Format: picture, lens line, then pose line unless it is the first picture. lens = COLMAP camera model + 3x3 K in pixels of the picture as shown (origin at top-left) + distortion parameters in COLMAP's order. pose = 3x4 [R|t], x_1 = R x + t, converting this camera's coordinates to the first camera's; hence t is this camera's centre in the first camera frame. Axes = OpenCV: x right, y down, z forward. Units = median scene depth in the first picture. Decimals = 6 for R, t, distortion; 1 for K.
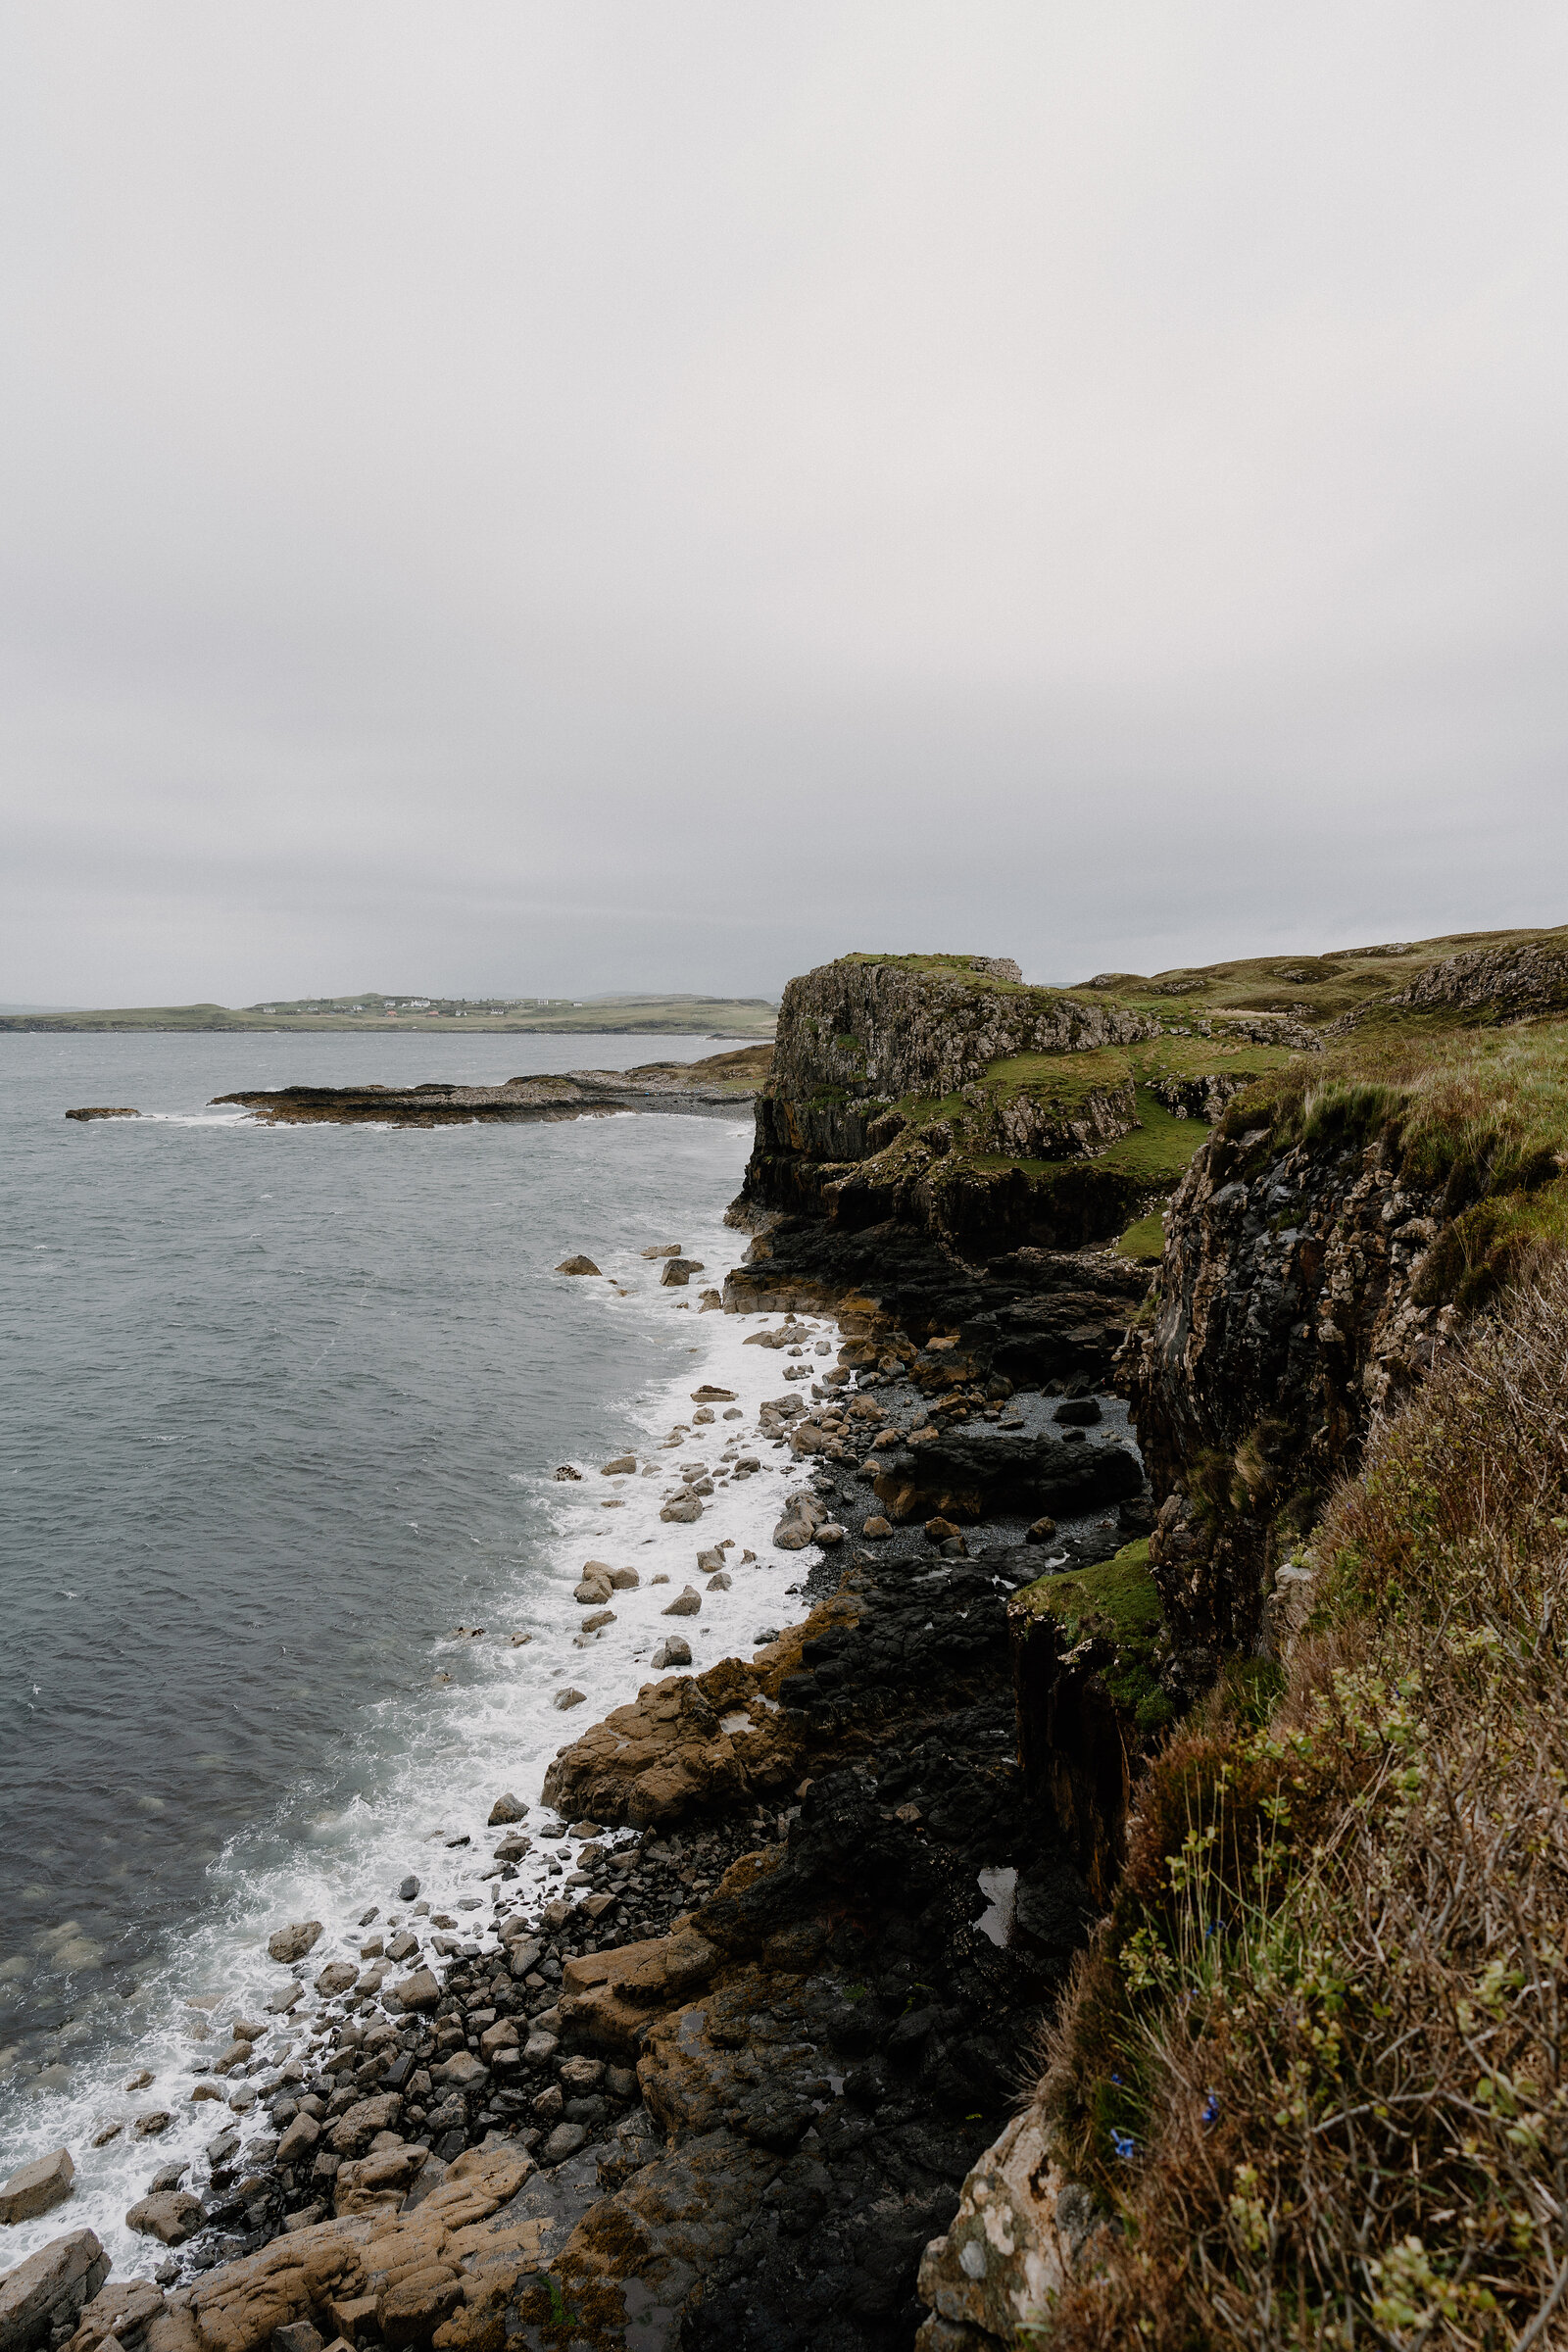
lens RADIAL K [[1562.5, 0, 784.0], [0, 1562.5, 1176.0], [0, 0, 1]] dist [-0.001033, 0.002757]
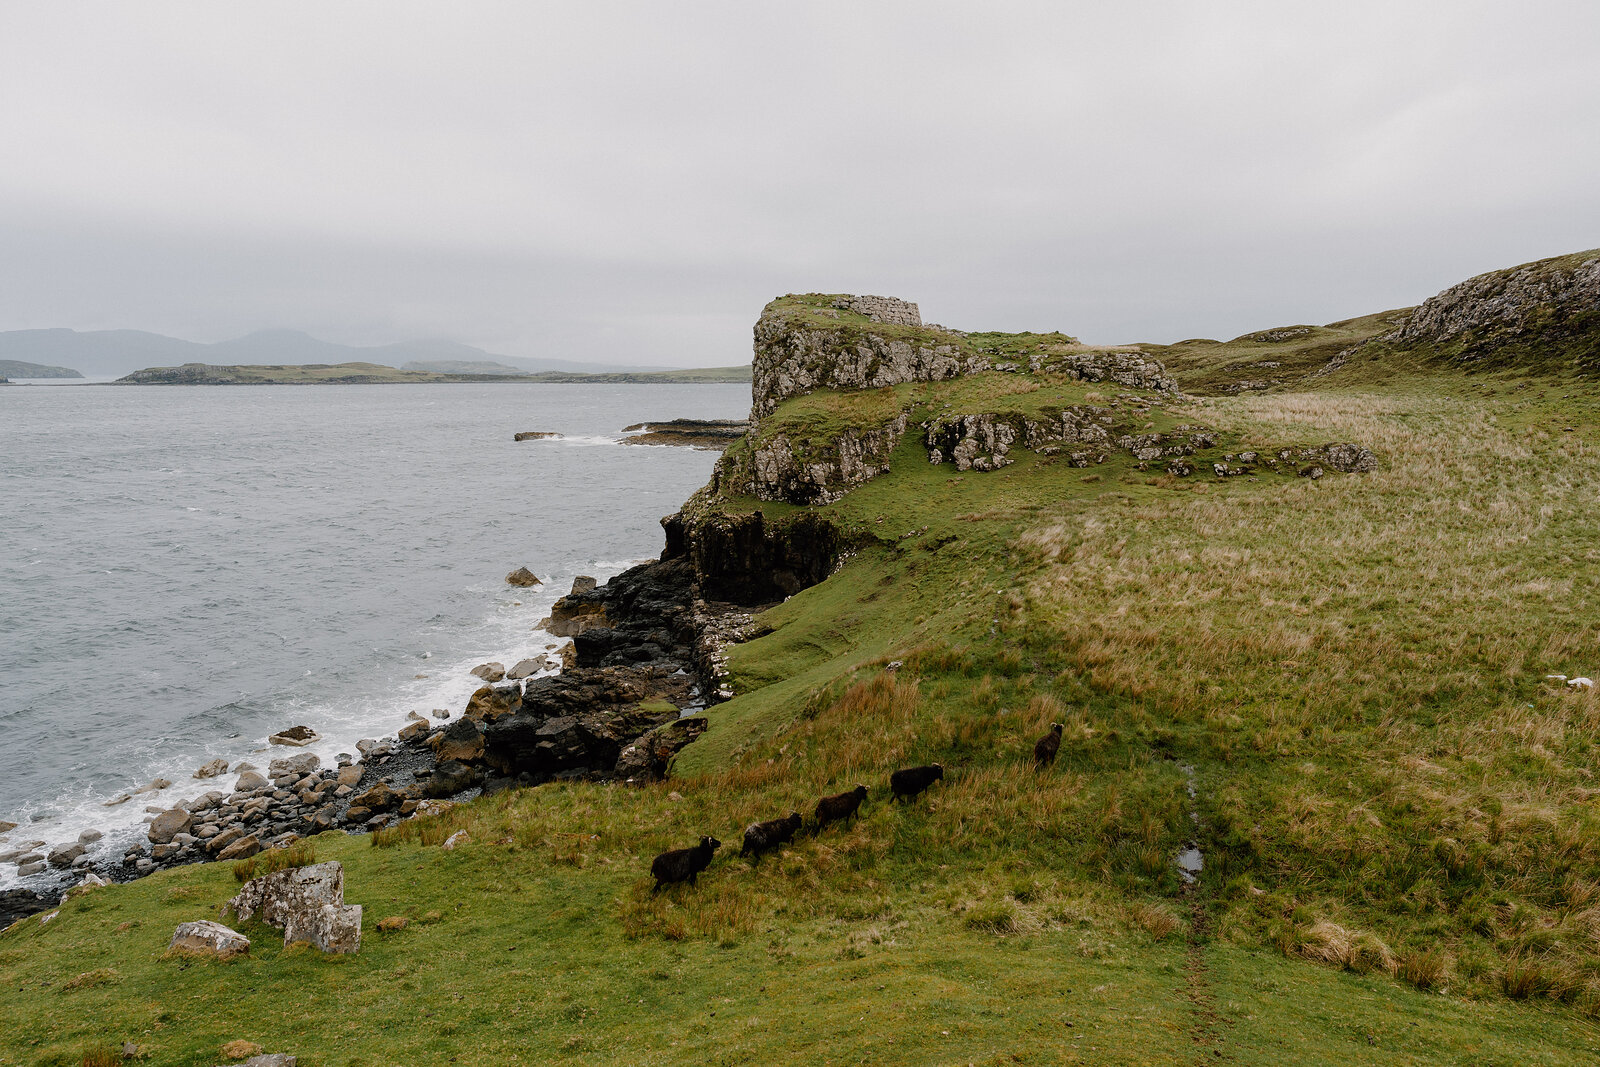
lens RADIAL K [[1047.6, 0, 800.0], [0, 1047.6, 533.5], [0, 0, 1]] dist [0.001015, 0.001391]
pose [[0.941993, 0.047402, -0.332269, 0.354271], [-0.030815, 0.998010, 0.055015, -0.025288], [0.334216, -0.041584, 0.941579, 0.377837]]
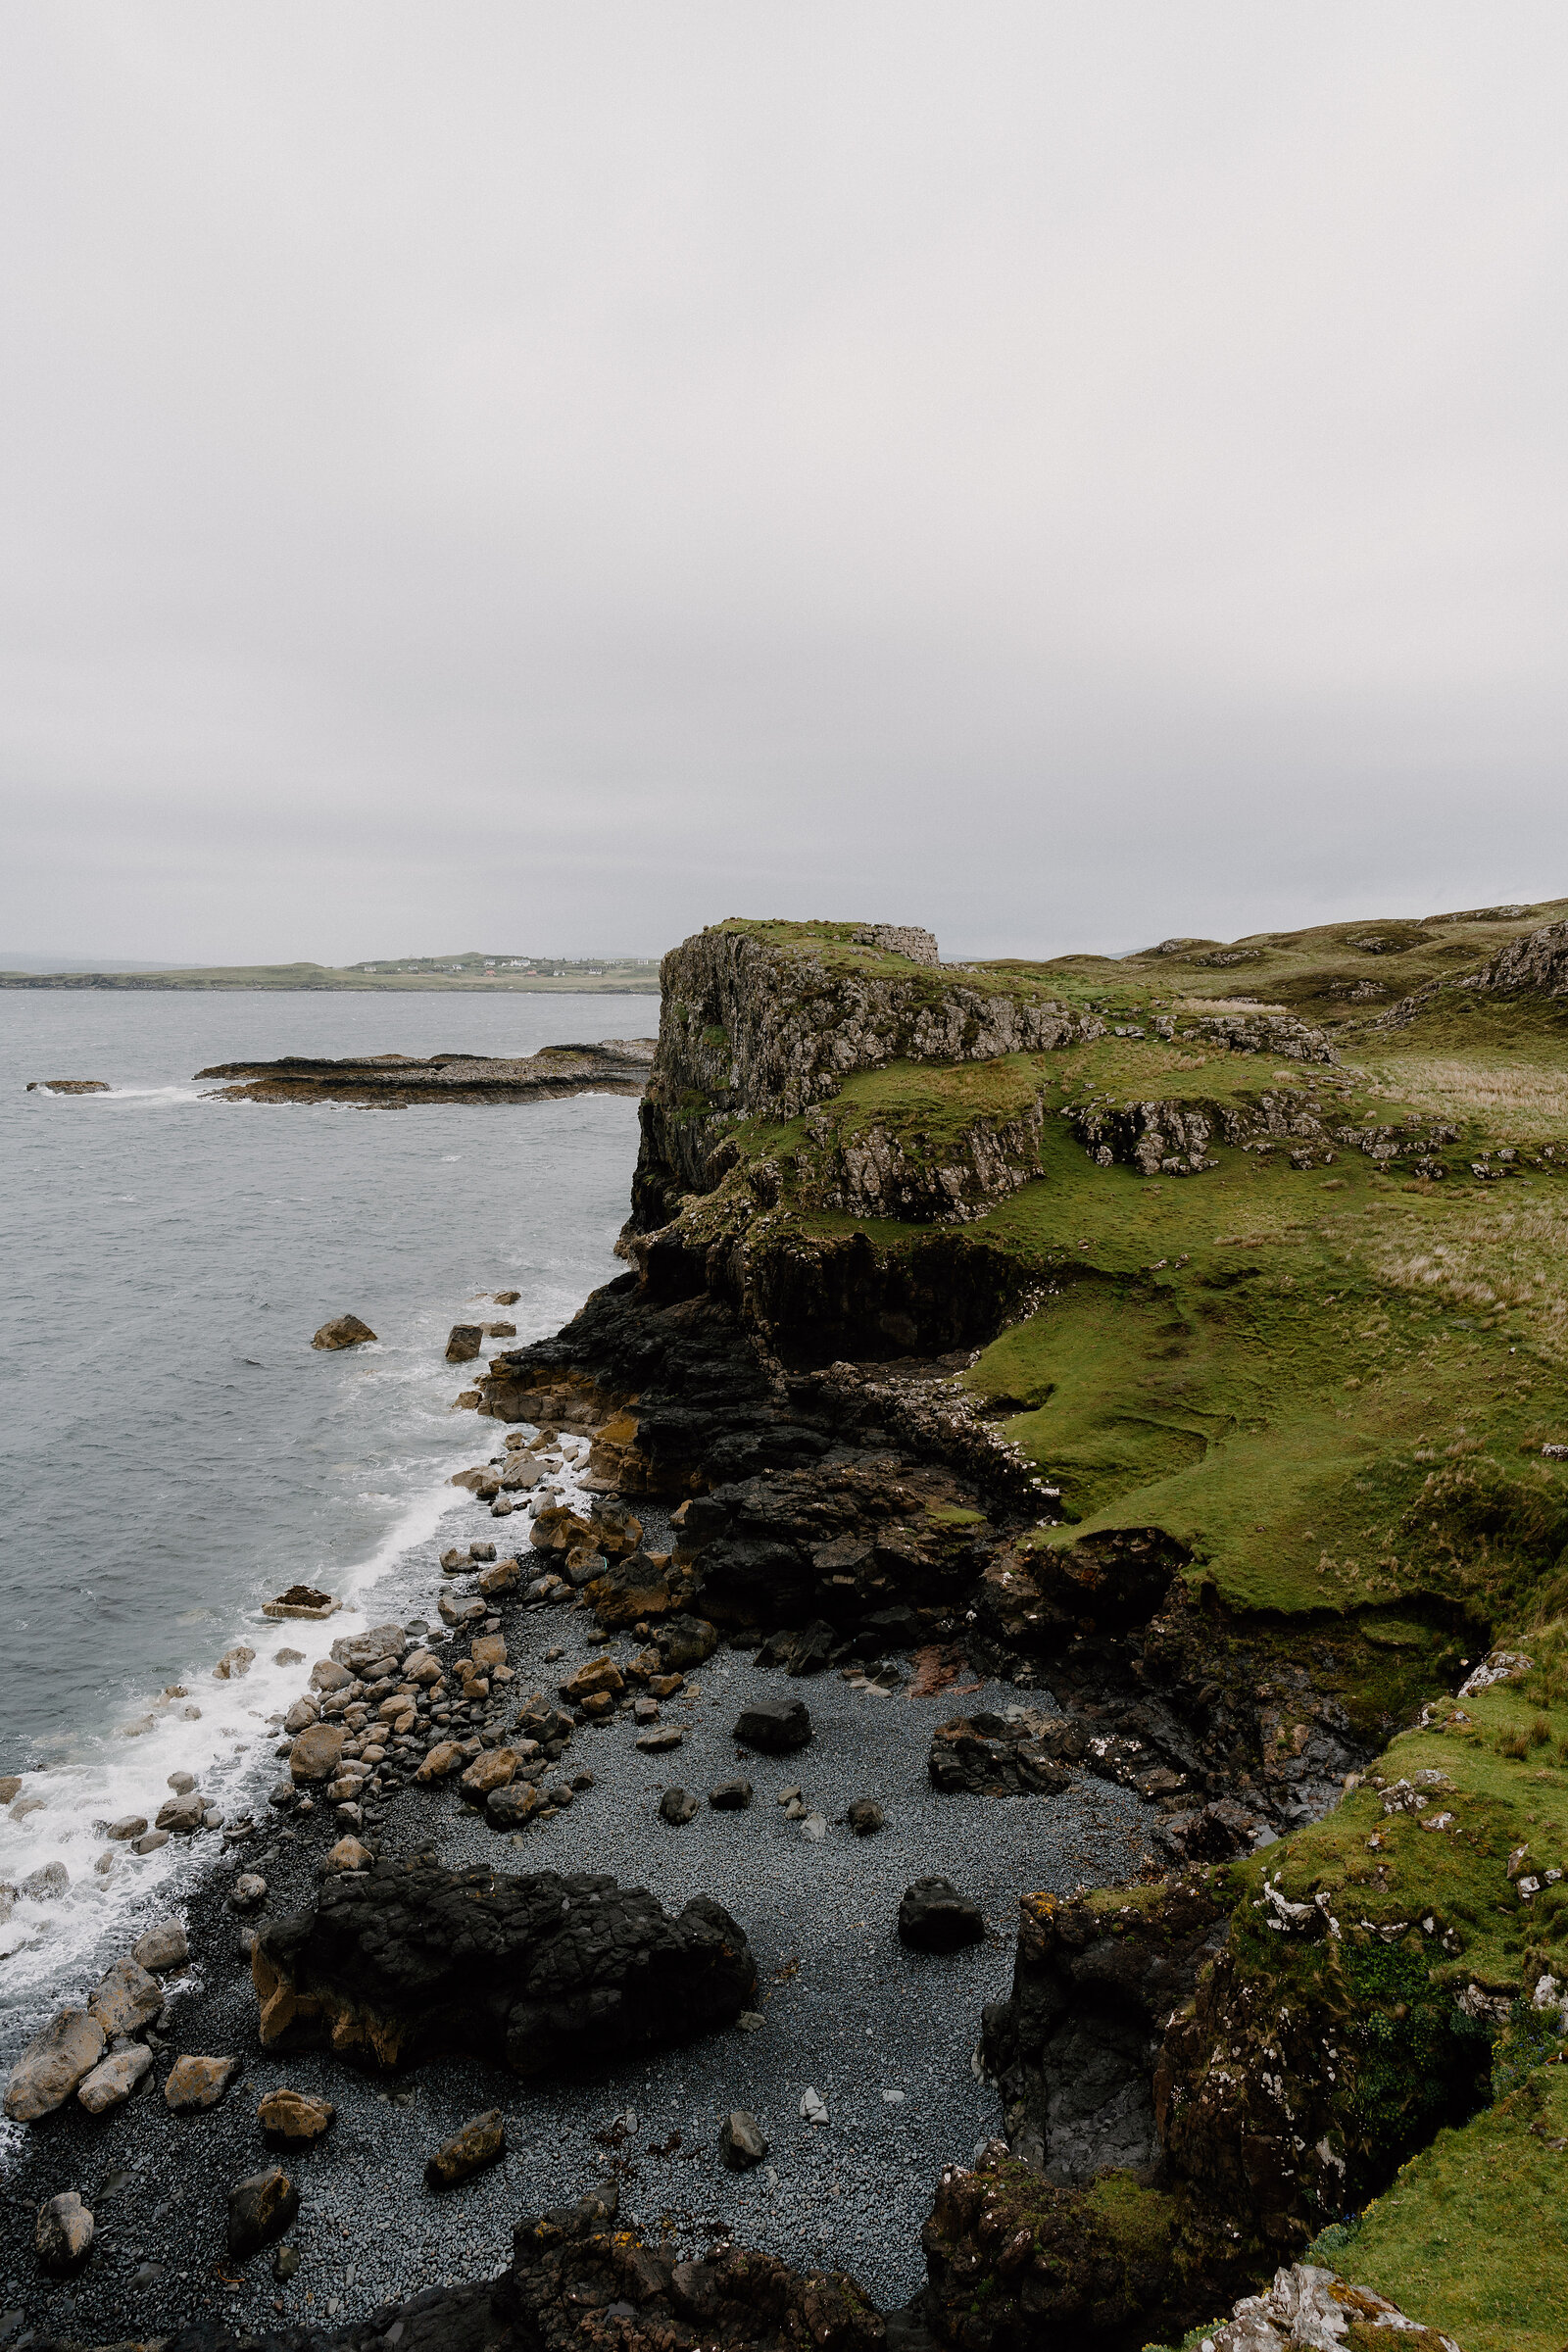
lens RADIAL K [[1562.5, 0, 784.0], [0, 1562.5, 1176.0], [0, 0, 1]] dist [-0.001033, 0.002757]
pose [[0.997094, 0.015203, -0.074648, 0.153477], [-0.013301, 0.999576, 0.025909, -0.044189], [0.075010, -0.024841, 0.996873, 0.284140]]
